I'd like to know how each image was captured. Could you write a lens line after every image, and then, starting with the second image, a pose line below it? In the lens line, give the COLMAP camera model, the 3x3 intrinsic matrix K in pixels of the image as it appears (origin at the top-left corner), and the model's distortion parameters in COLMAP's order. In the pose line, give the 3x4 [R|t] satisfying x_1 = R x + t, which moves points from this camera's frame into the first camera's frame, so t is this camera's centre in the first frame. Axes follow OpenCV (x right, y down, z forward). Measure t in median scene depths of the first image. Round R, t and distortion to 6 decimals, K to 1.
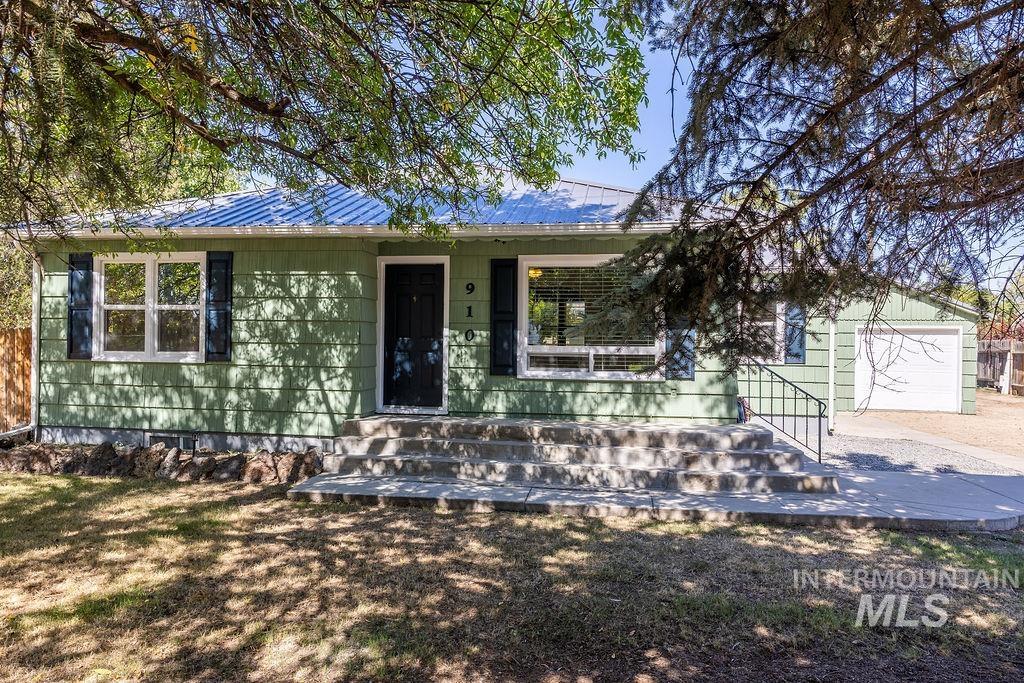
lens RADIAL K [[703.1, 0, 512.0], [0, 703.1, 341.5], [0, 0, 1]] dist [0.002400, 0.001007]
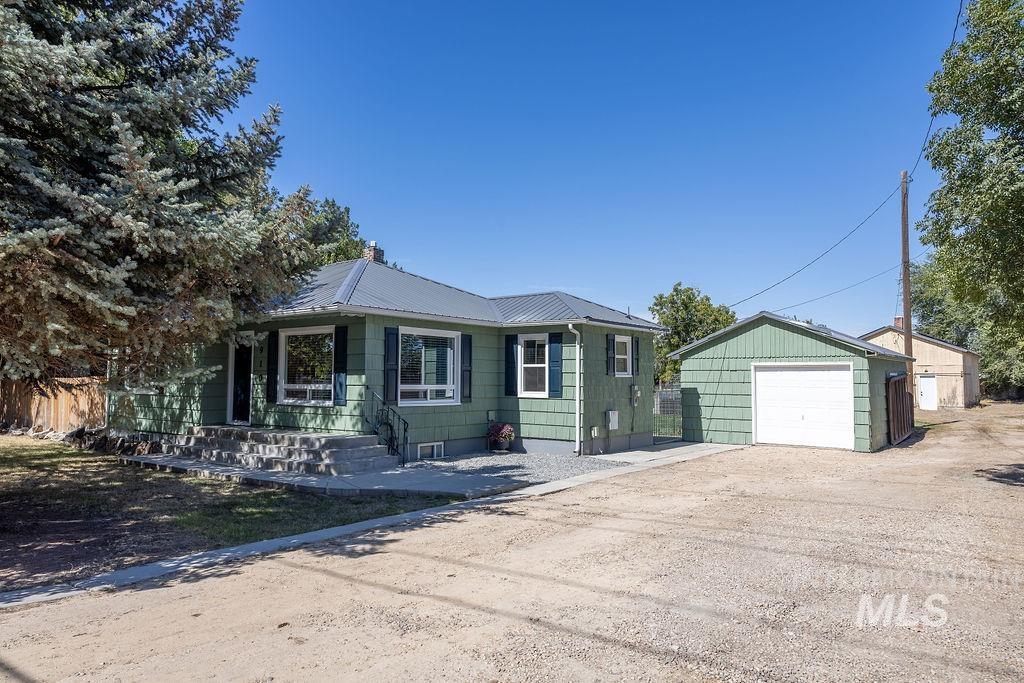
lens RADIAL K [[703.1, 0, 512.0], [0, 703.1, 341.5], [0, 0, 1]] dist [0.002400, 0.001007]
pose [[0.874249, -0.034742, -0.484234, 1.286583], [0.007512, 0.998285, -0.058061, 0.006122], [0.485420, 0.047122, 0.873010, -0.165642]]
